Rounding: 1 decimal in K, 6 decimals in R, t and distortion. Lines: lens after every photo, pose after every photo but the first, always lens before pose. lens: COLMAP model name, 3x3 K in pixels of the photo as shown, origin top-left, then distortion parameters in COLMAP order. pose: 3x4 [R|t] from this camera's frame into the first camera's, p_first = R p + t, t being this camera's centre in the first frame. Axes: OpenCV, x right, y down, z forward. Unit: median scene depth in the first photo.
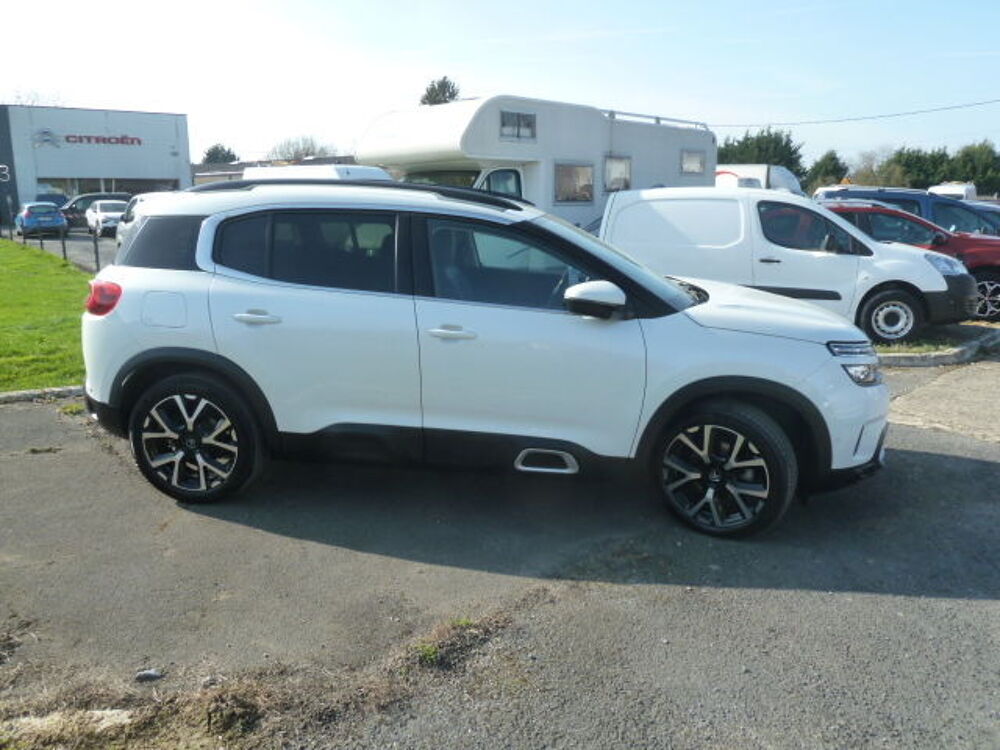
lens RADIAL K [[725.9, 0, 502.4], [0, 725.9, 378.0], [0, 0, 1]] dist [-0.017904, -0.009600]
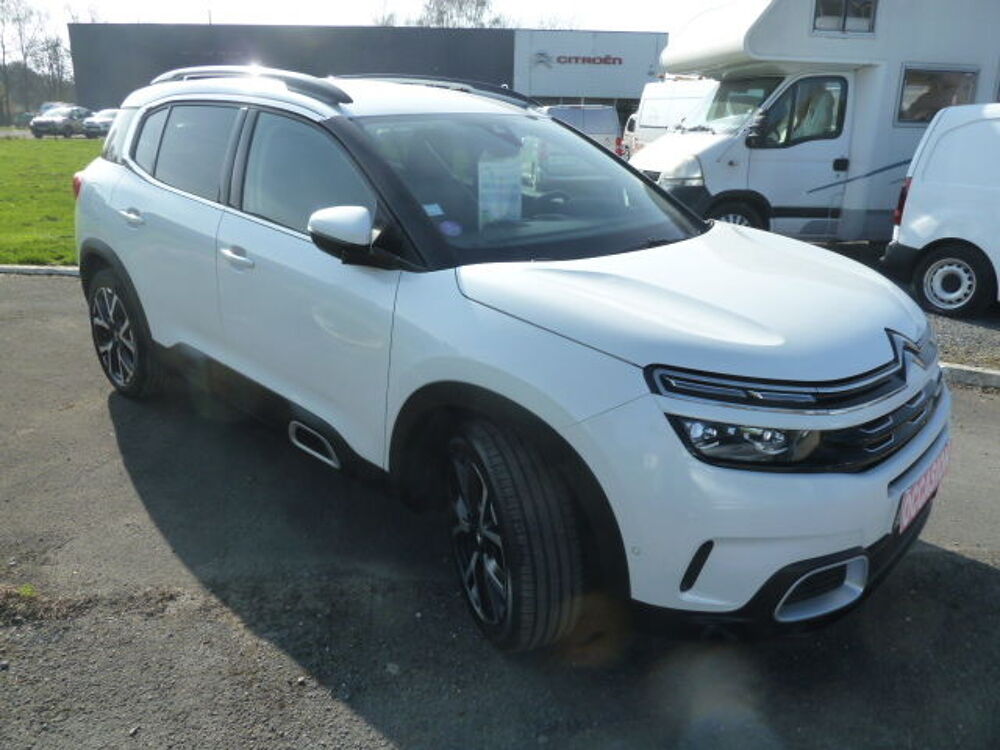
lens RADIAL K [[725.9, 0, 499.9], [0, 725.9, 371.8], [0, 0, 1]] dist [-0.017904, -0.009600]
pose [[0.803296, 0.211159, -0.556892, 0.227167], [-0.160282, 0.977189, 0.139324, -0.034653], [0.573608, -0.022658, 0.818817, 0.179443]]
